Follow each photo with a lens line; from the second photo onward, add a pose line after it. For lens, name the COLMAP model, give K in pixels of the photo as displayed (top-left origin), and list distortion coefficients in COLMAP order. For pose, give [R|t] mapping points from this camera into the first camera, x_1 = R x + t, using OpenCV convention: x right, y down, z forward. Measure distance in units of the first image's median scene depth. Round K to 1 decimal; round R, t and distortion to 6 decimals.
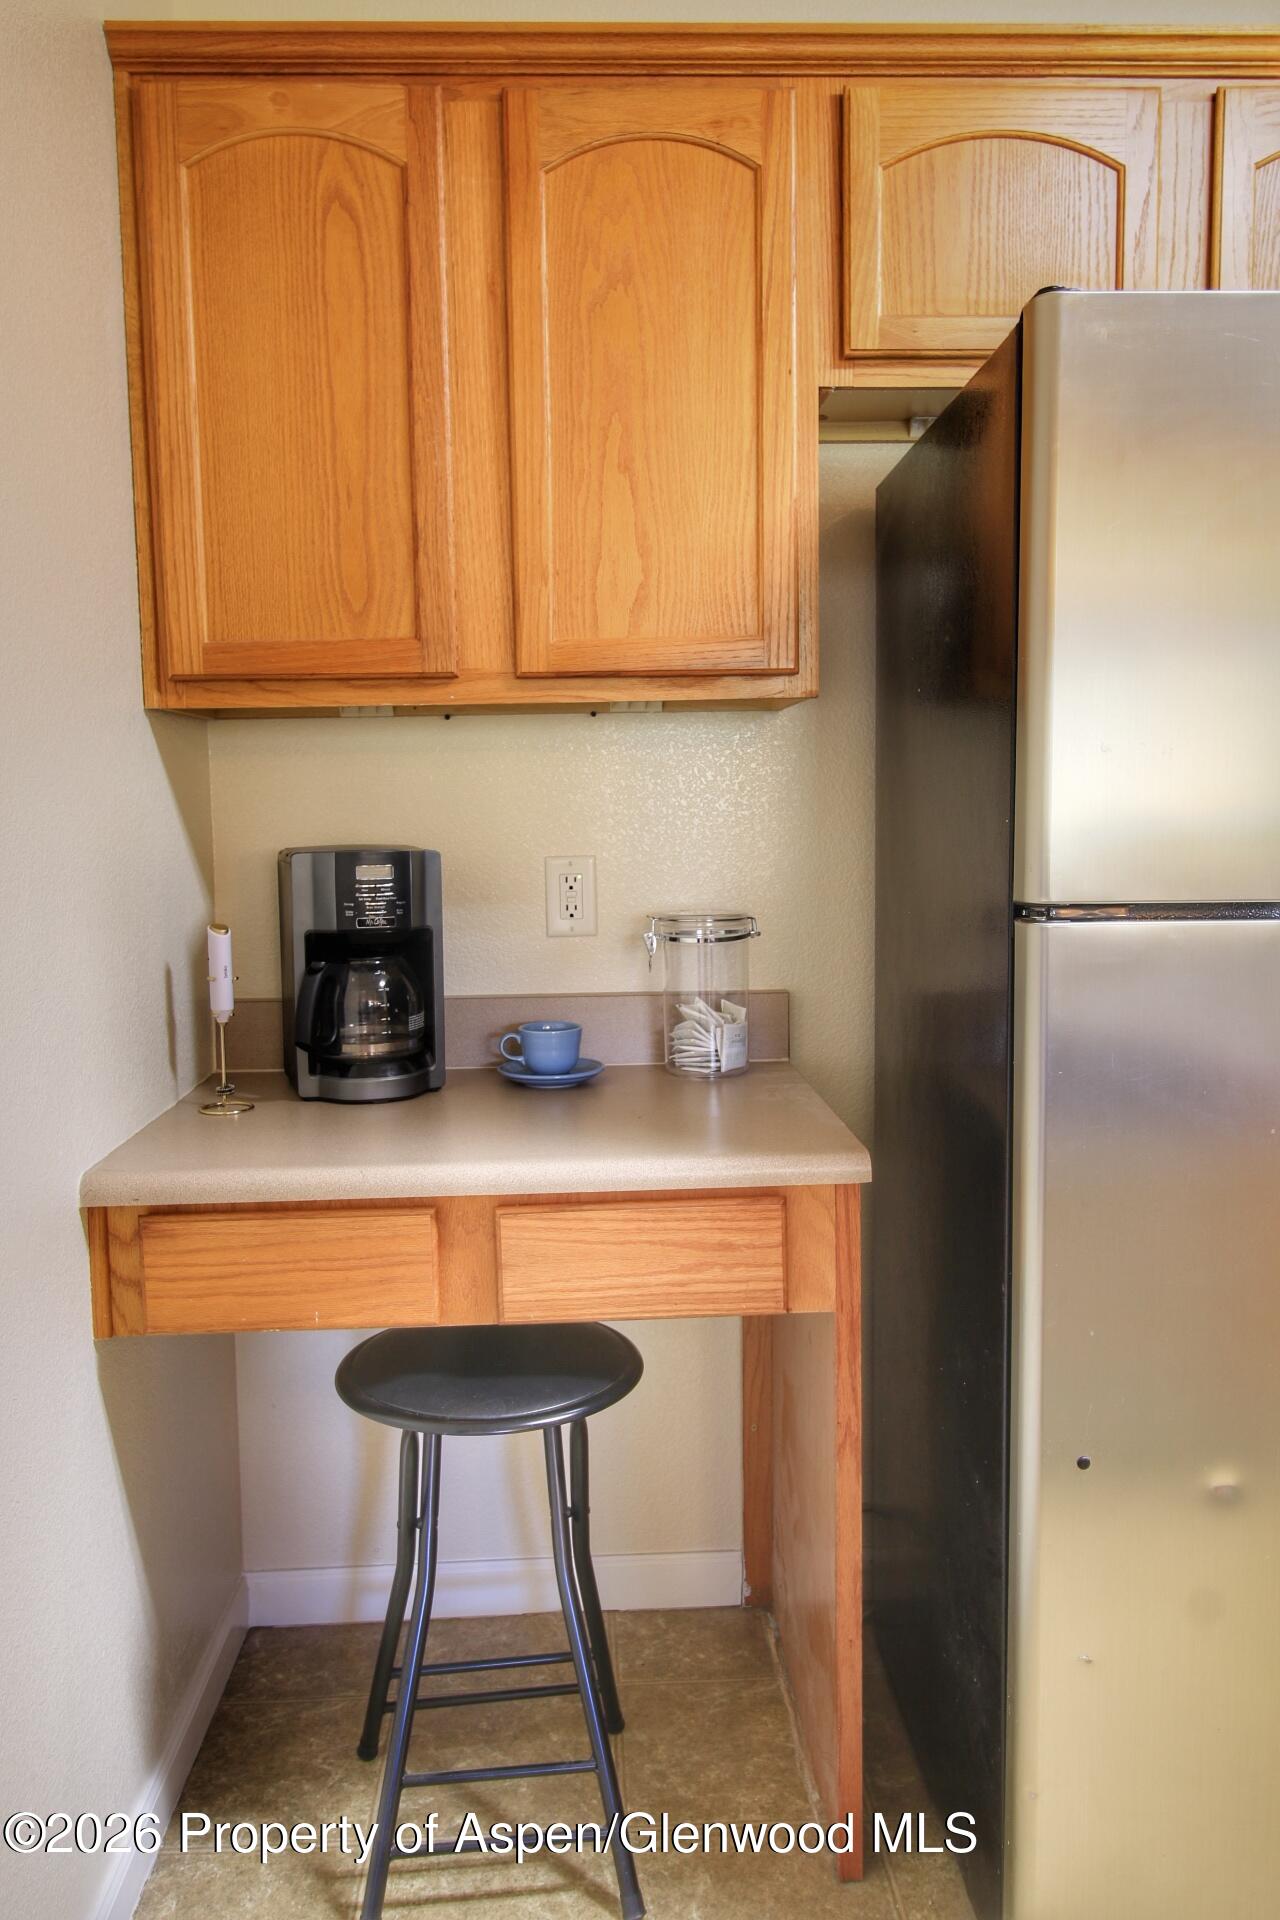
lens RADIAL K [[1547.9, 0, 643.4], [0, 1547.9, 963.1], [0, 0, 1]] dist [0.007550, -0.002089]
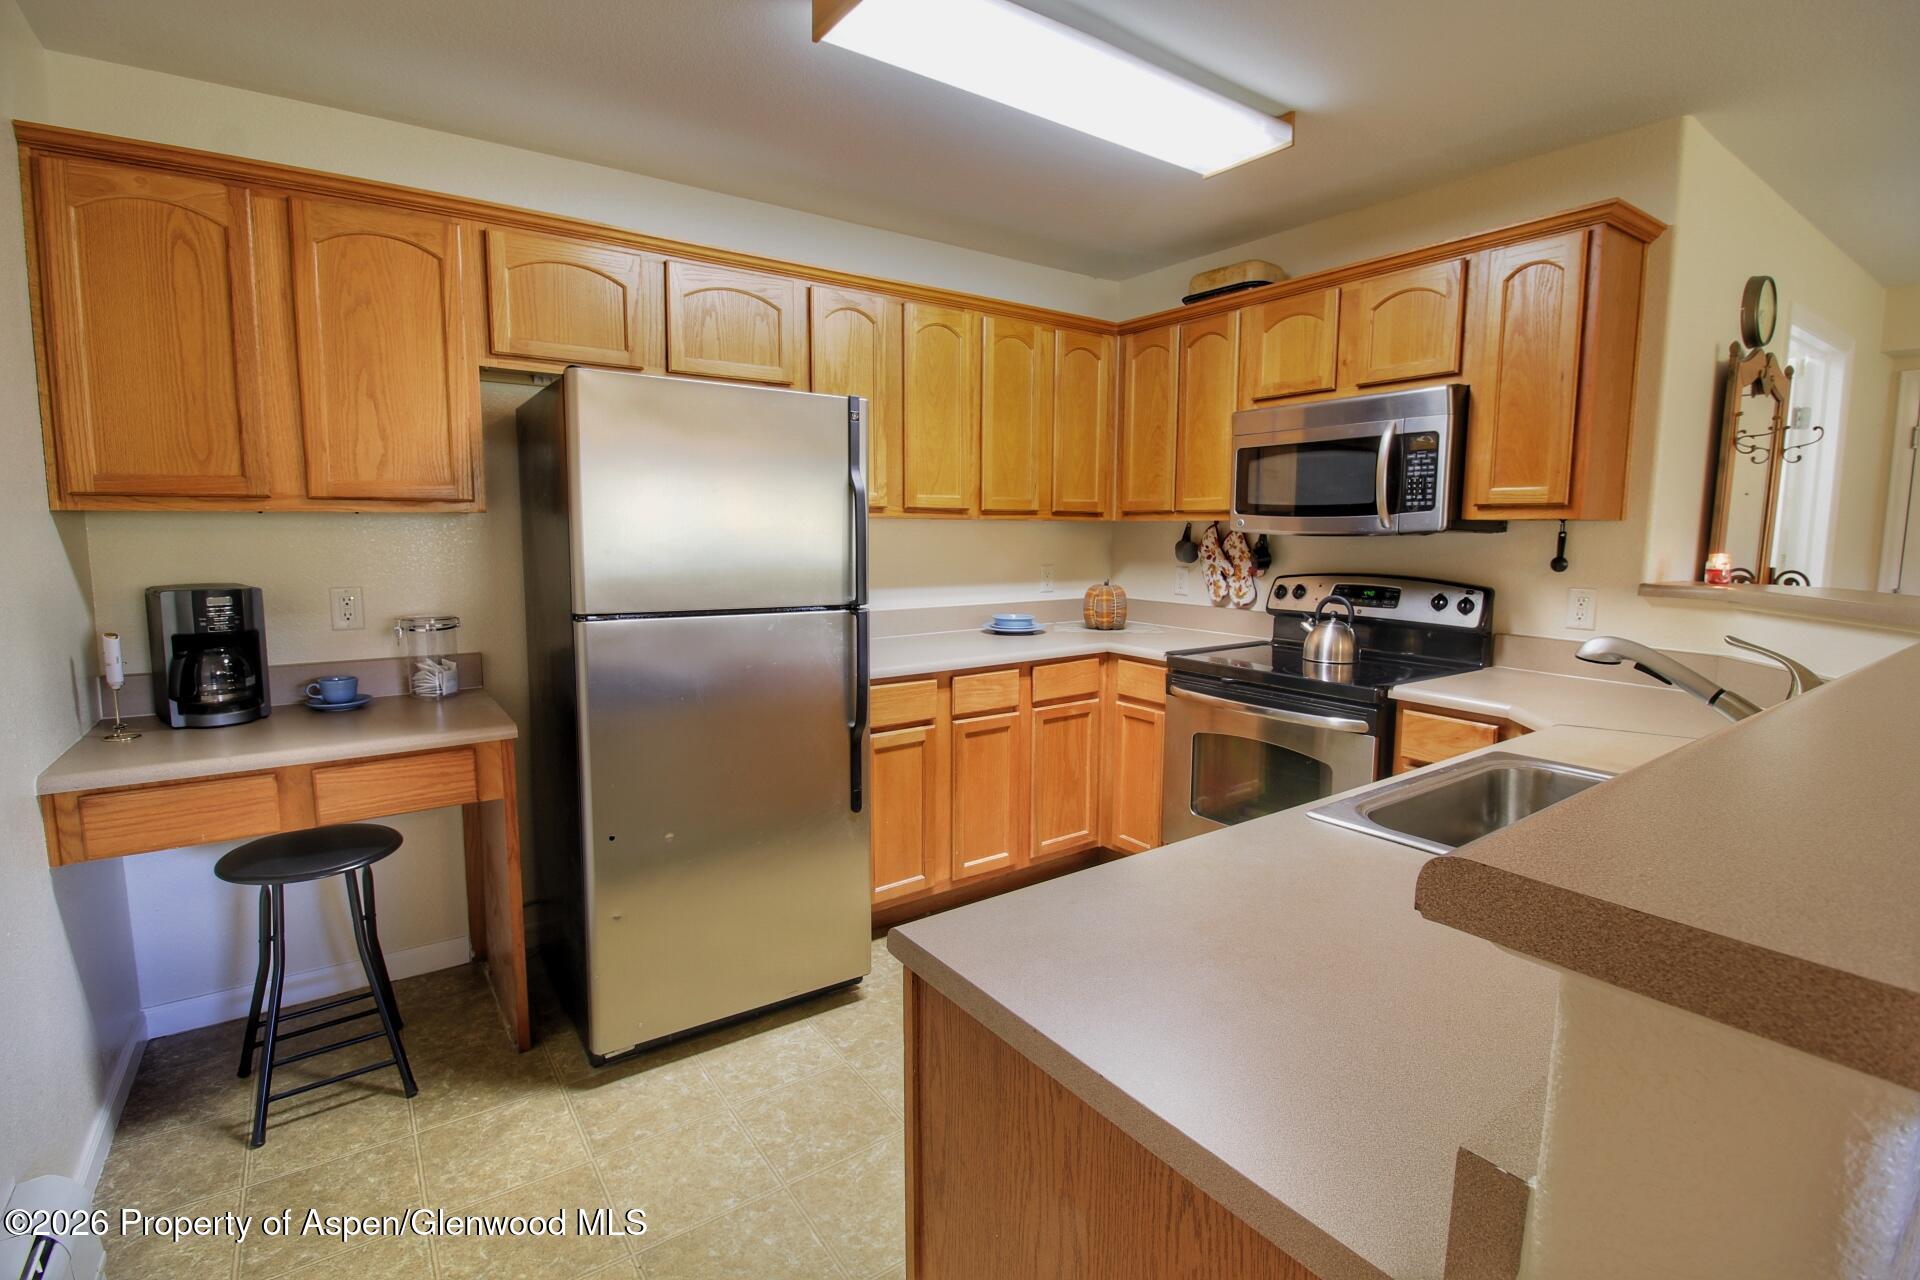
lens RADIAL K [[881.8, 0, 971.4], [0, 881.8, 633.5], [0, 0, 1]] dist [-0.009735, -0.008227]
pose [[0.837842, -0.042422, 0.544262, 0.009983], [0.036147, 0.999099, 0.022229, -0.011542], [-0.544714, 0.001049, 0.838621, -0.367834]]
